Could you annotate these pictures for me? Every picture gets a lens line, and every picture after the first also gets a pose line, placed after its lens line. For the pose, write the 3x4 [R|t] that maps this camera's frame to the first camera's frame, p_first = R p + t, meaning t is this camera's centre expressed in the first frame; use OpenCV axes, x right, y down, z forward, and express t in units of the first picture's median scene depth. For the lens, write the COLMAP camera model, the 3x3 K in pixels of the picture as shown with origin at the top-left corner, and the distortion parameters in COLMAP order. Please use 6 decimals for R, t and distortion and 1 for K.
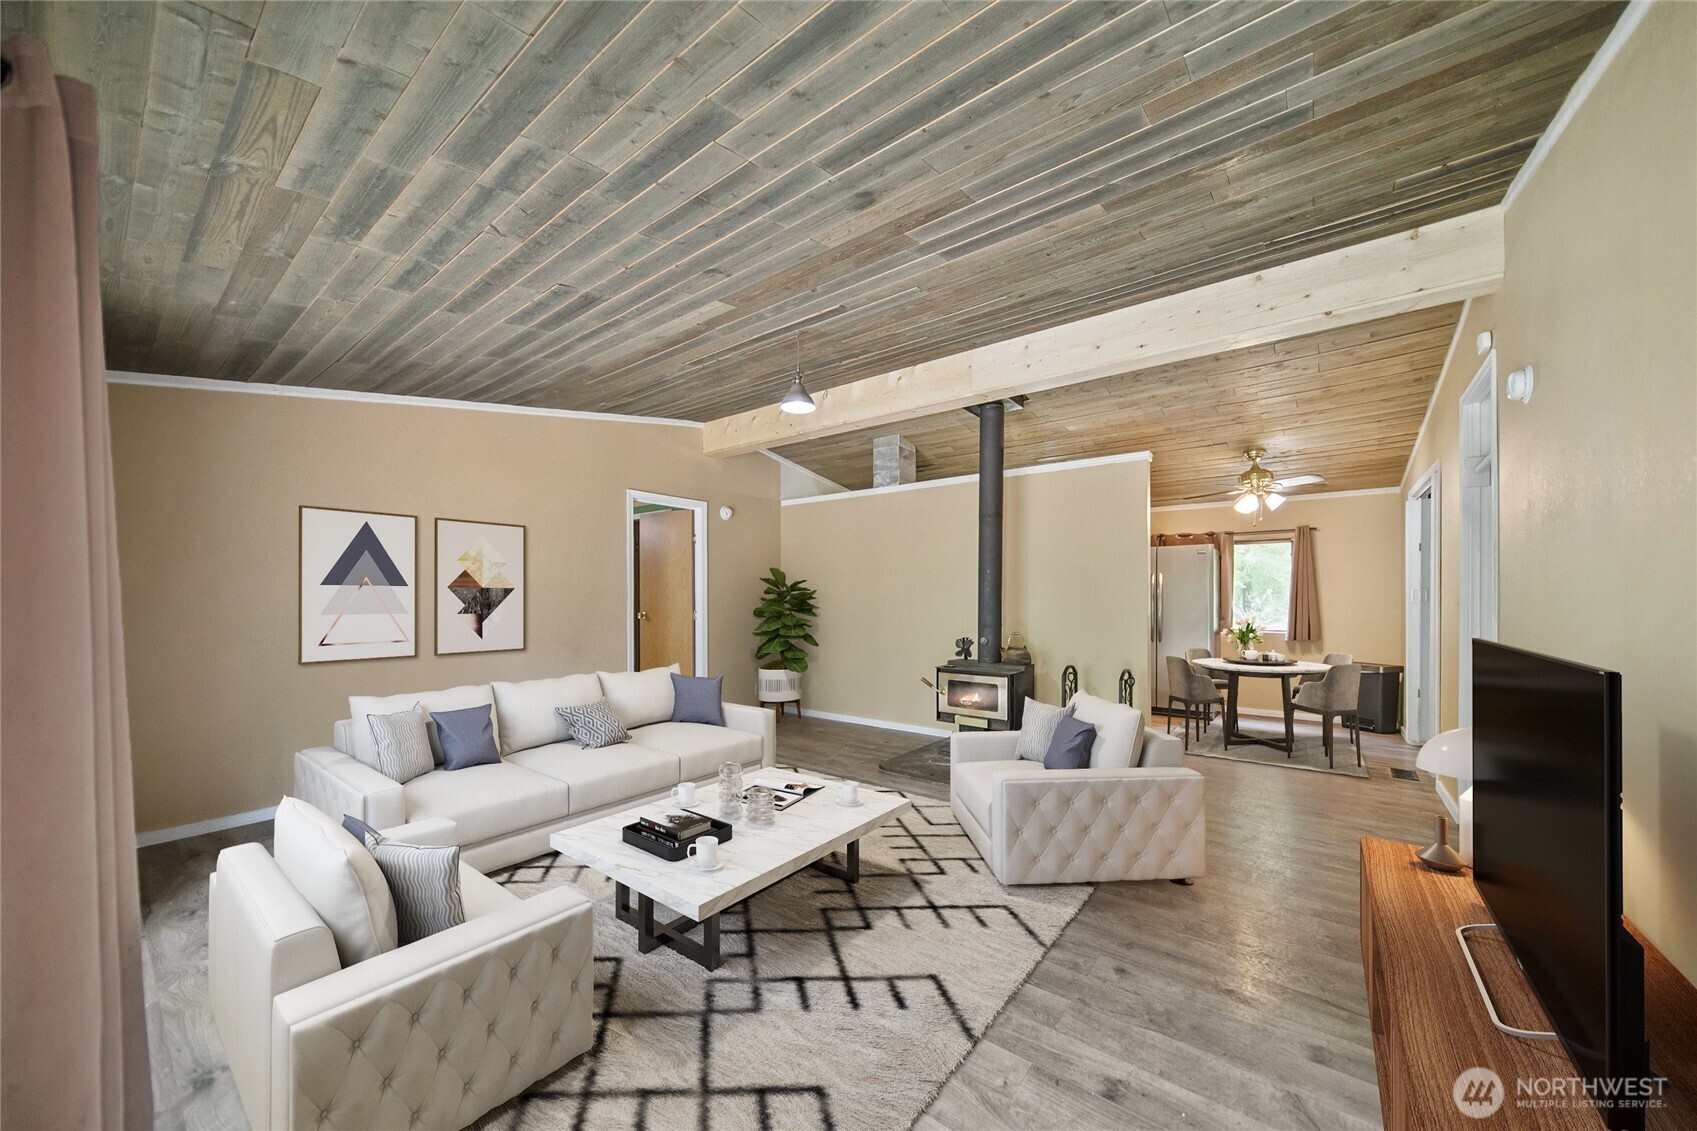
lens RADIAL K [[615.4, 0, 828.5], [0, 615.4, 594.6], [0, 0, 1]] dist [-0.000367, -0.000768]
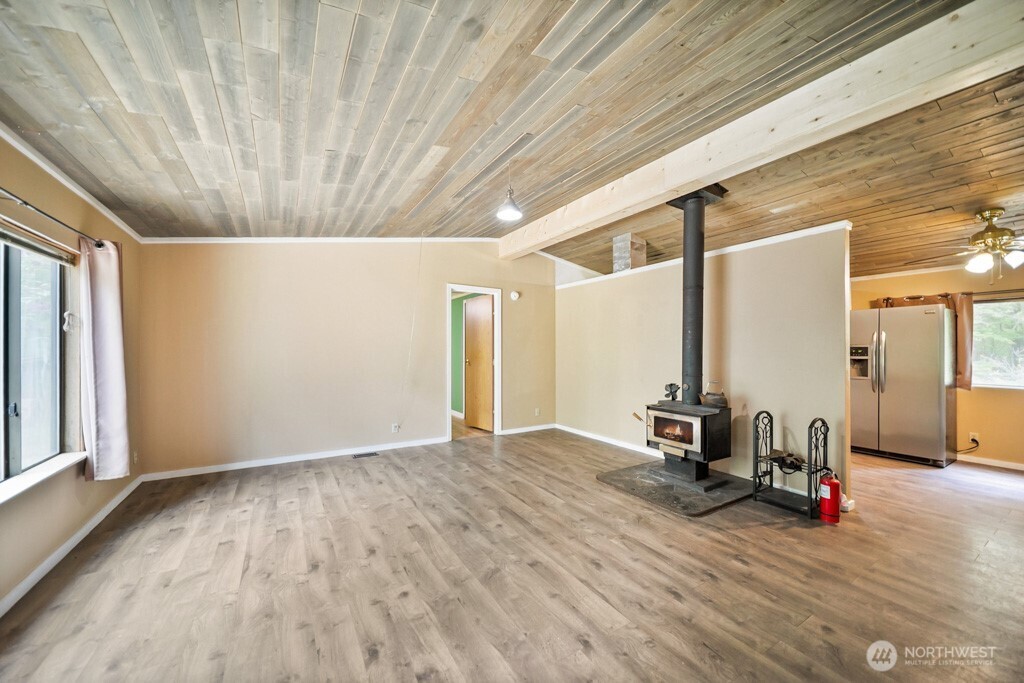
lens RADIAL K [[371.3, 0, 508.0], [0, 371.3, 347.2], [0, 0, 1]] dist [-0.000367, -0.000768]
pose [[0.935982, 0.001992, -0.352043, 0.177962], [-0.003083, 0.999992, -0.002537, -0.002964], [0.352035, 0.003459, 0.935980, 0.157569]]
